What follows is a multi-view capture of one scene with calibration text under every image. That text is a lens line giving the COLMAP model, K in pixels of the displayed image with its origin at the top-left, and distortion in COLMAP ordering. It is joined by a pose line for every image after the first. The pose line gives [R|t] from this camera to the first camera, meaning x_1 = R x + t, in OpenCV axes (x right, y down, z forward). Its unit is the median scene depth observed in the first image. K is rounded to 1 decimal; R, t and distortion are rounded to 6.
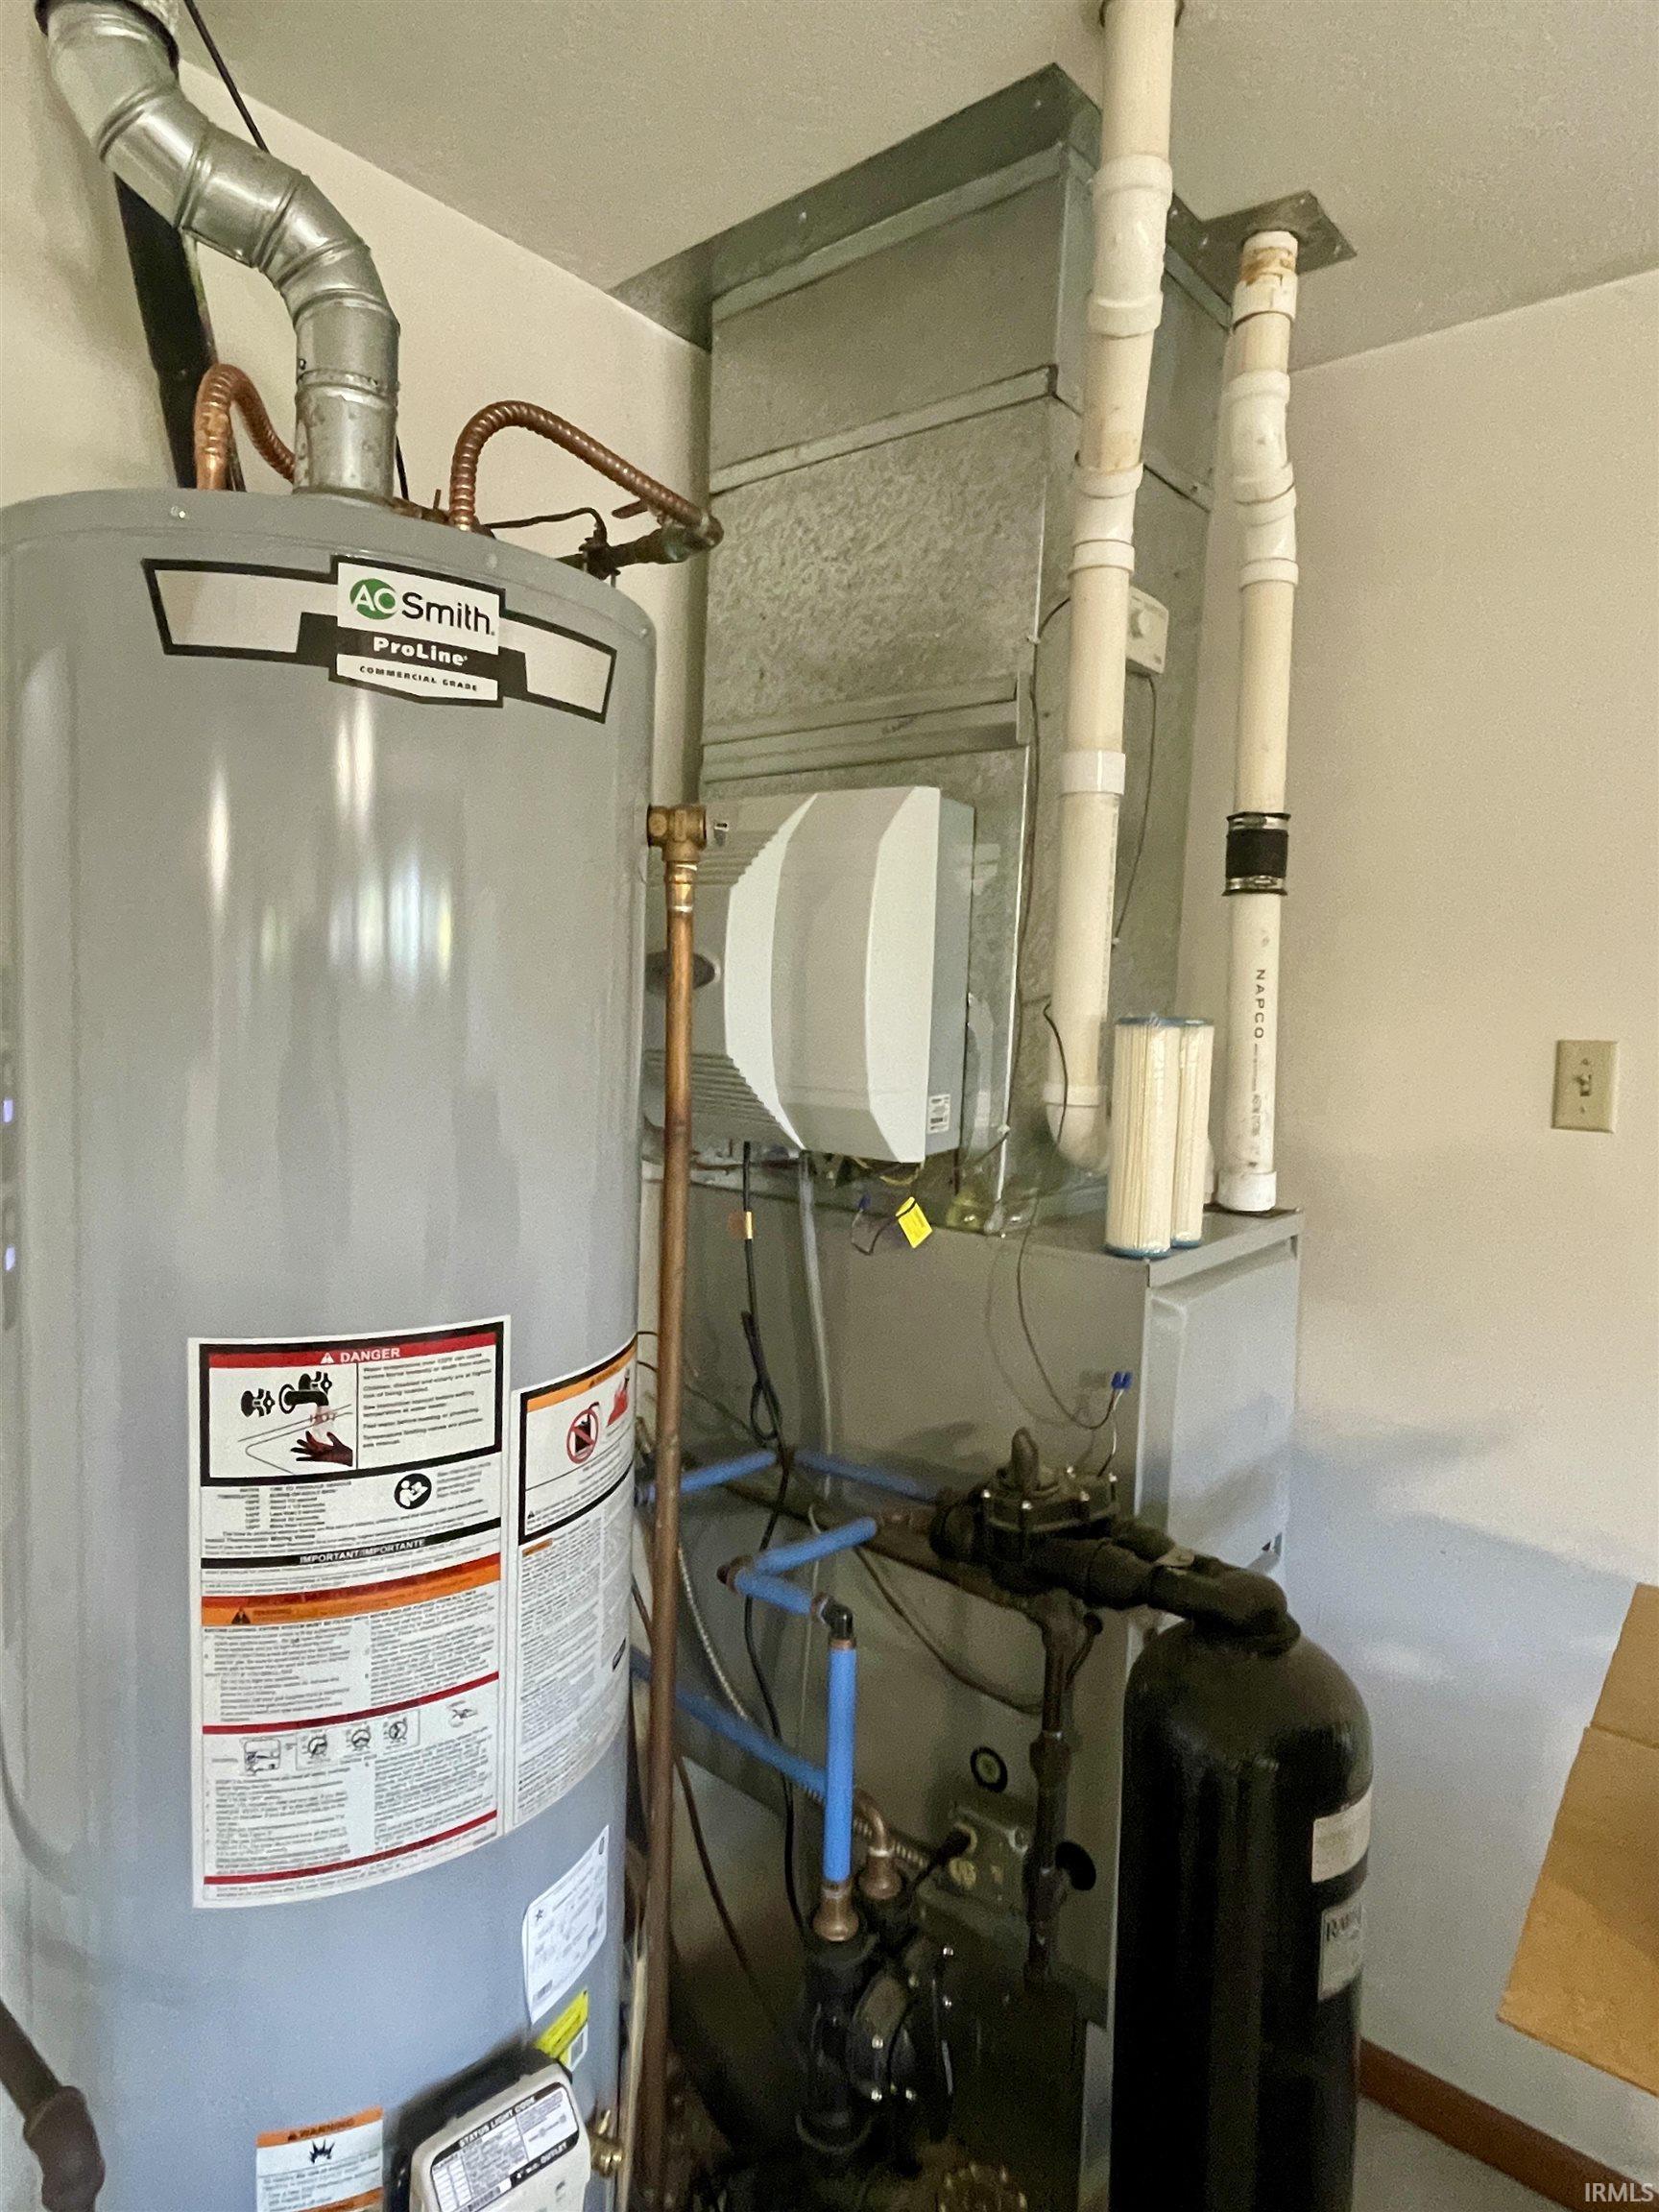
lens RADIAL K [[1288.9, 0, 832.2], [0, 1288.9, 1103.3], [0, 0, 1]] dist [-0.003130, 0.001186]
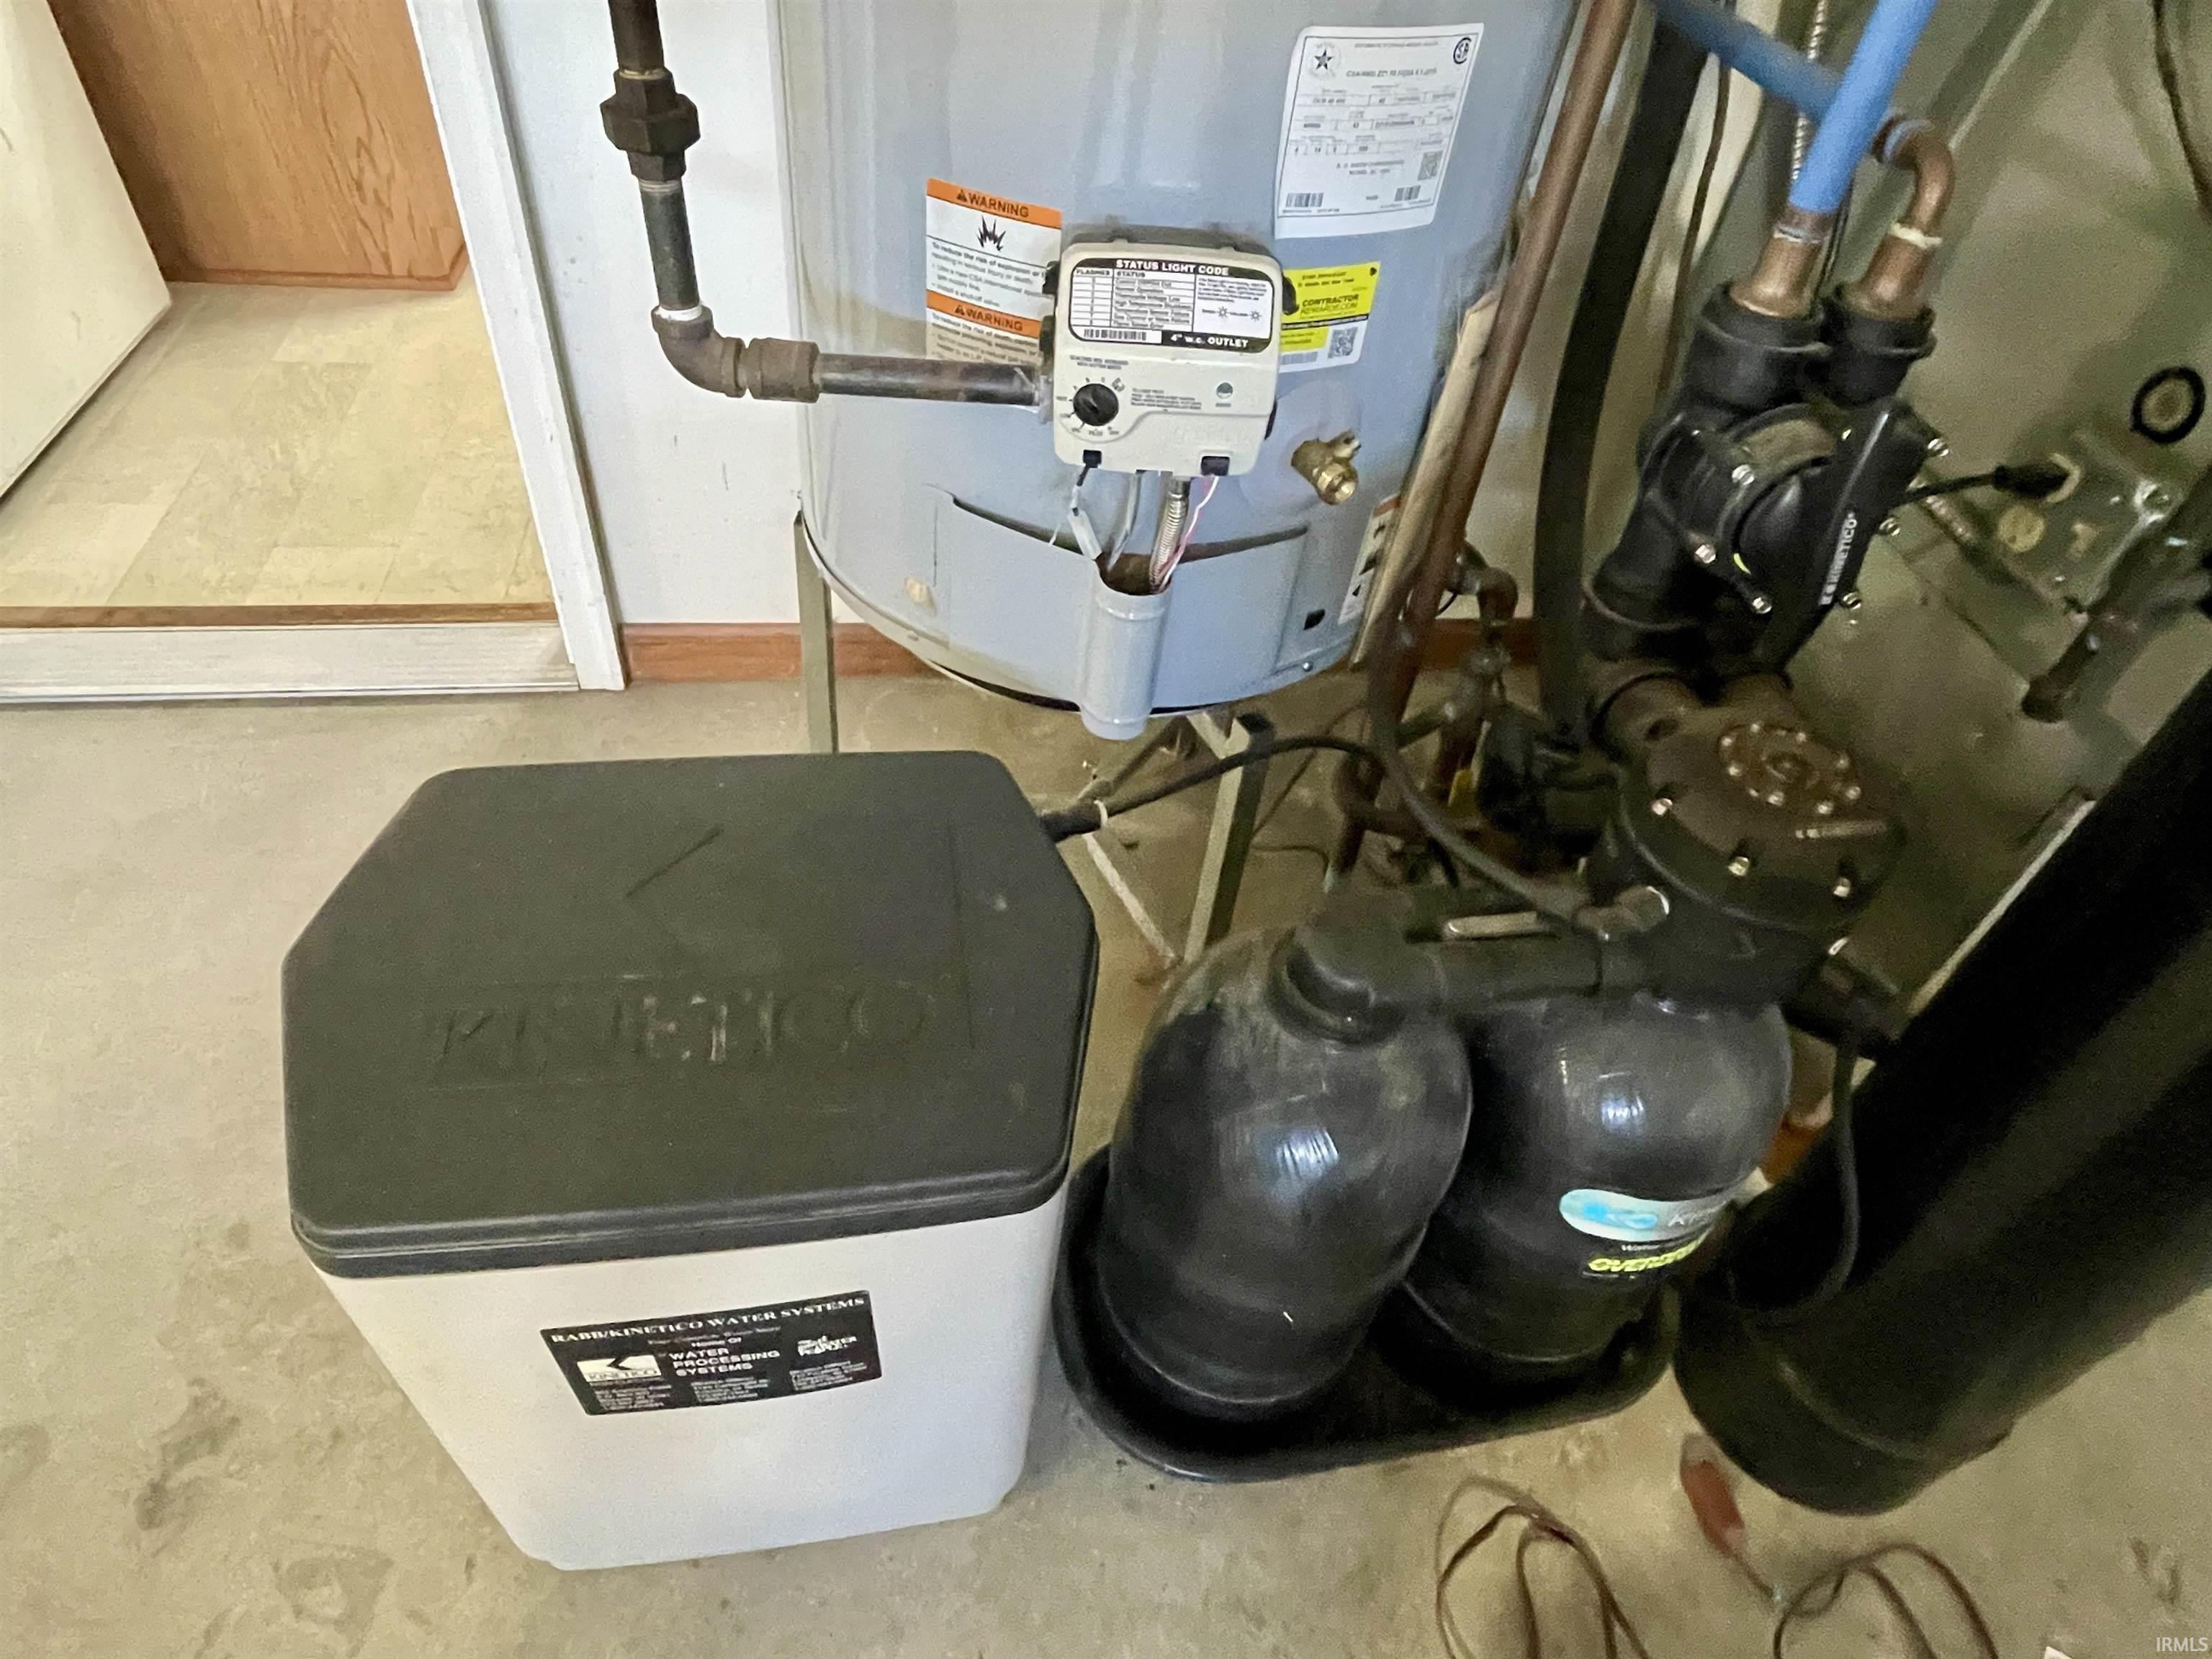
lens RADIAL K [[1288.9, 0, 1100.9], [0, 1288.9, 830.3], [0, 0, 1]] dist [-0.003130, 0.001186]
pose [[0.748427, 0.495226, -0.441144, 0.154871], [-0.126326, 0.759427, 0.638210, 0.484790], [0.651075, -0.421926, 0.630936, 0.326230]]
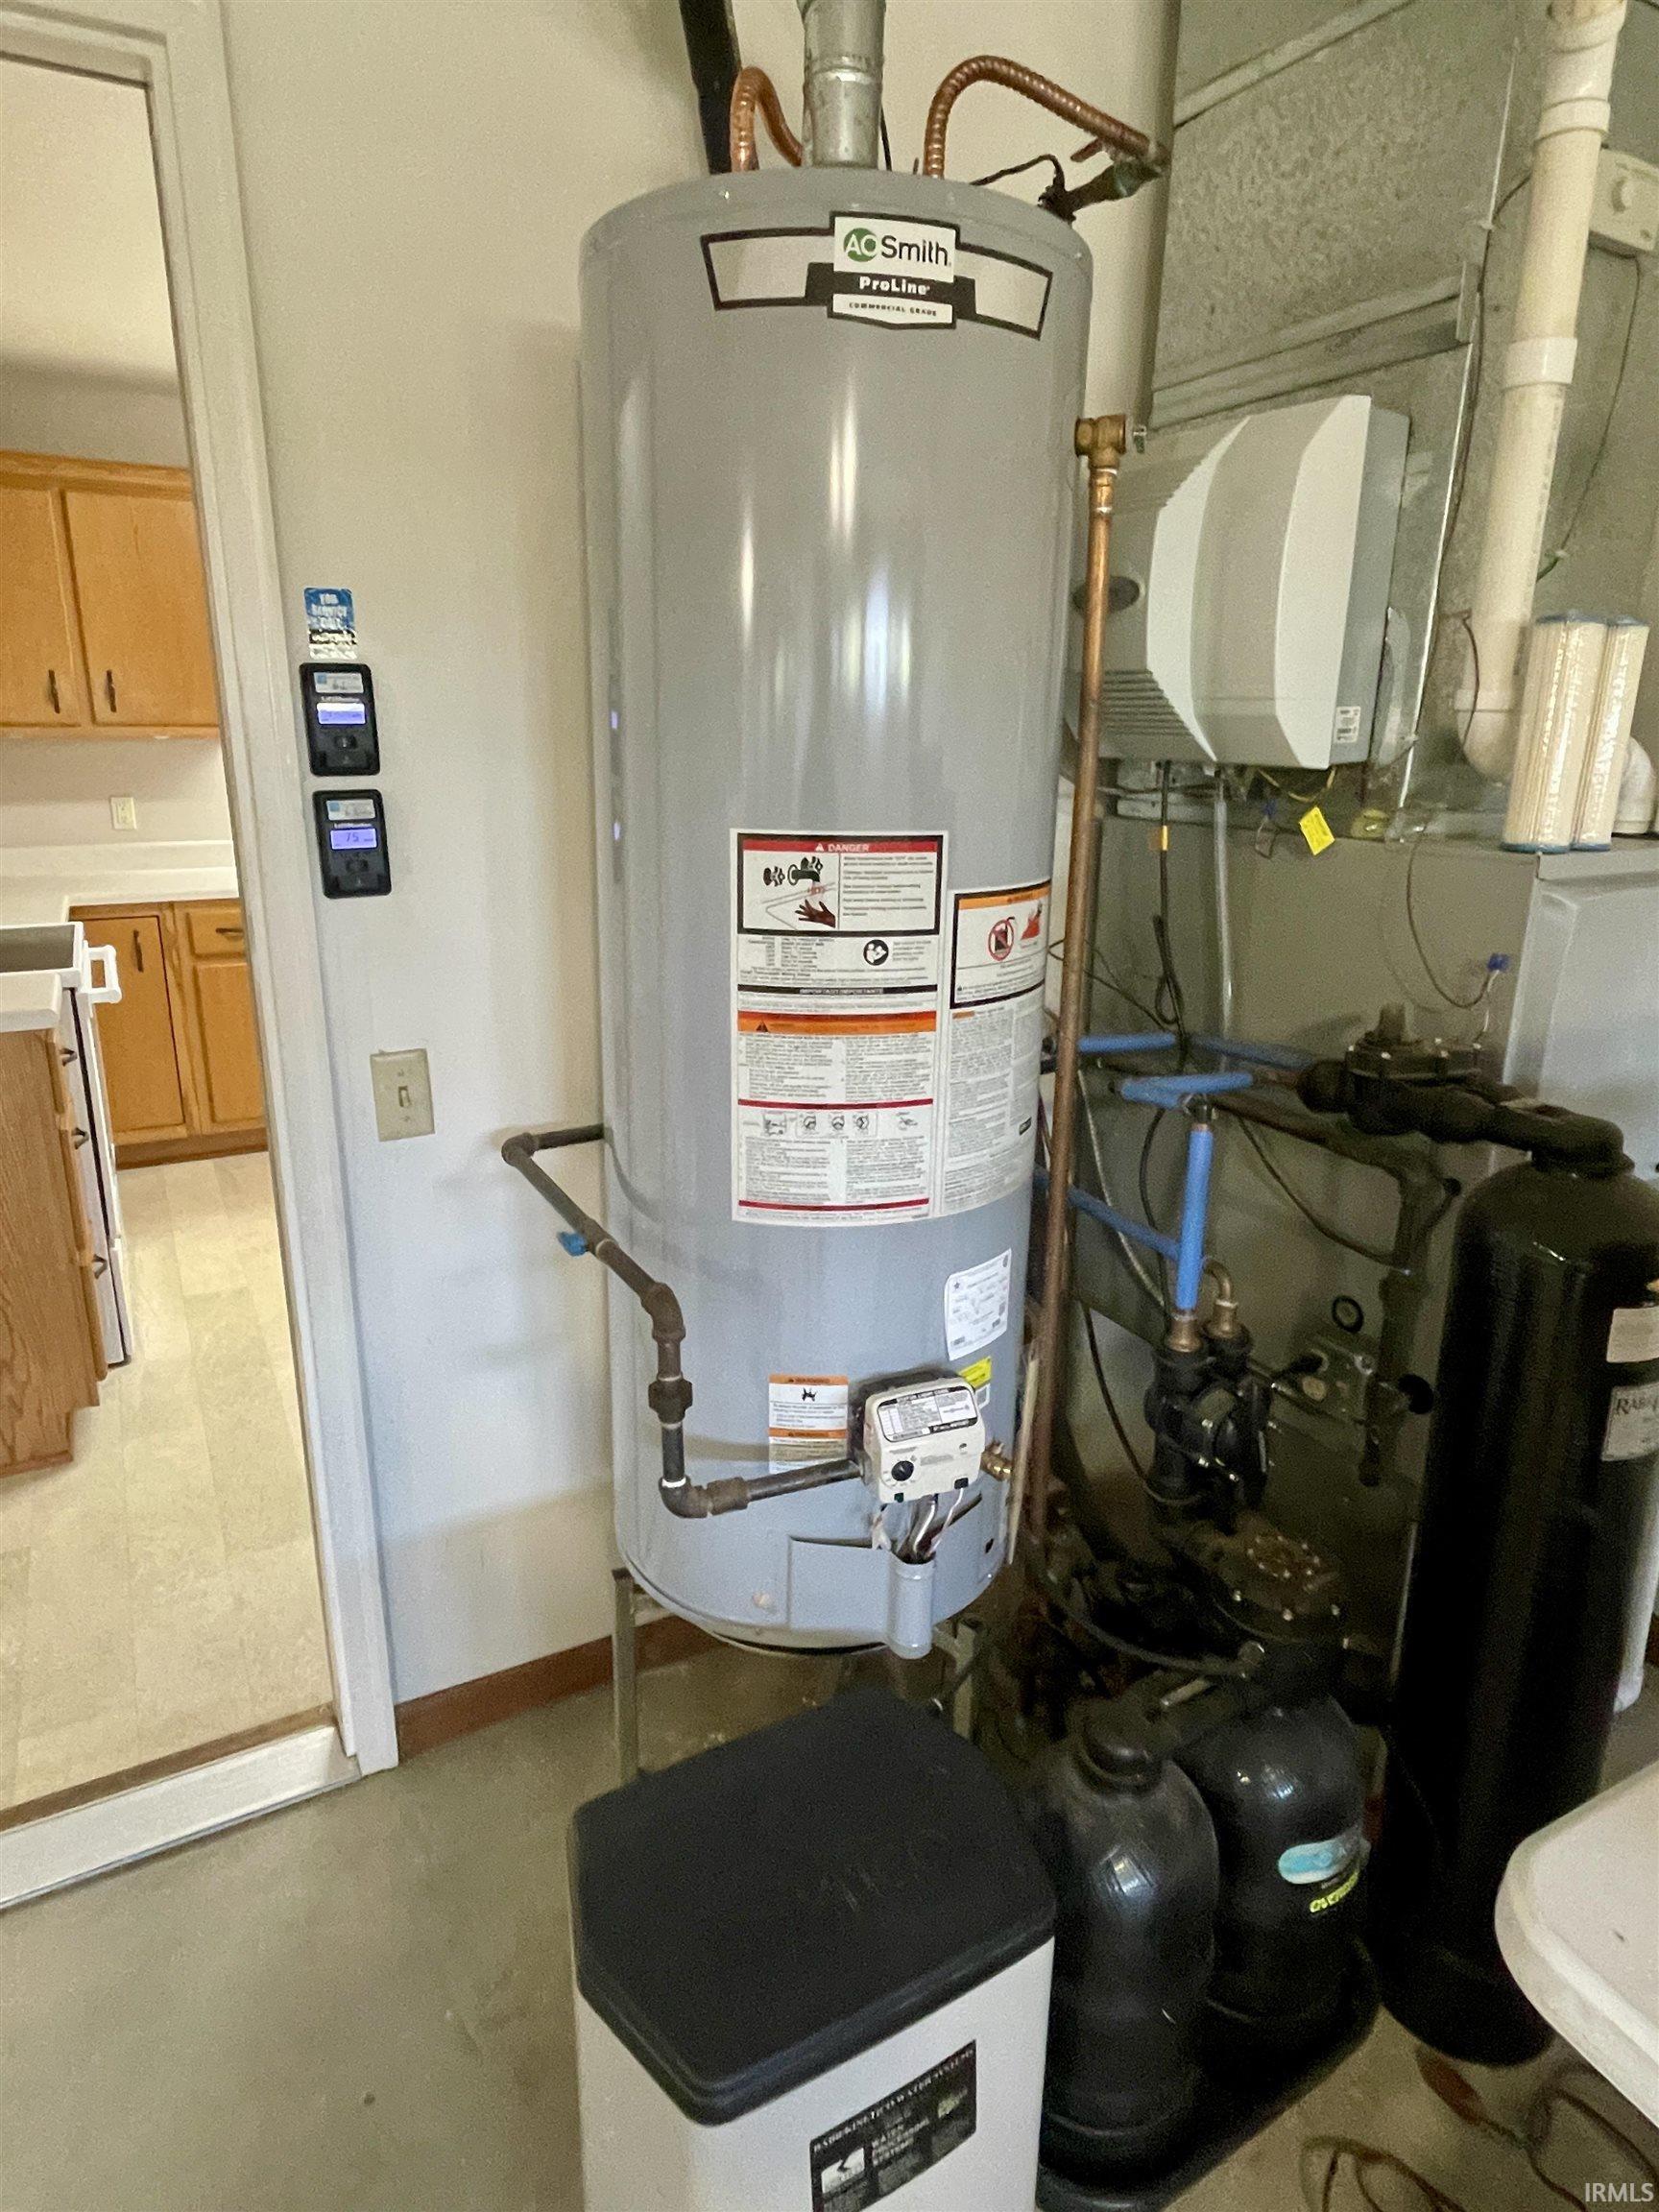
lens RADIAL K [[1288.9, 0, 833.9], [0, 1288.9, 1091.4], [0, 0, 1]] dist [-0.003130, 0.001186]
pose [[0.936414, 0.075952, -0.342579, 0.098417], [-0.014060, 0.983631, 0.179645, 0.165167], [0.350616, -0.163406, 0.922153, -0.264973]]
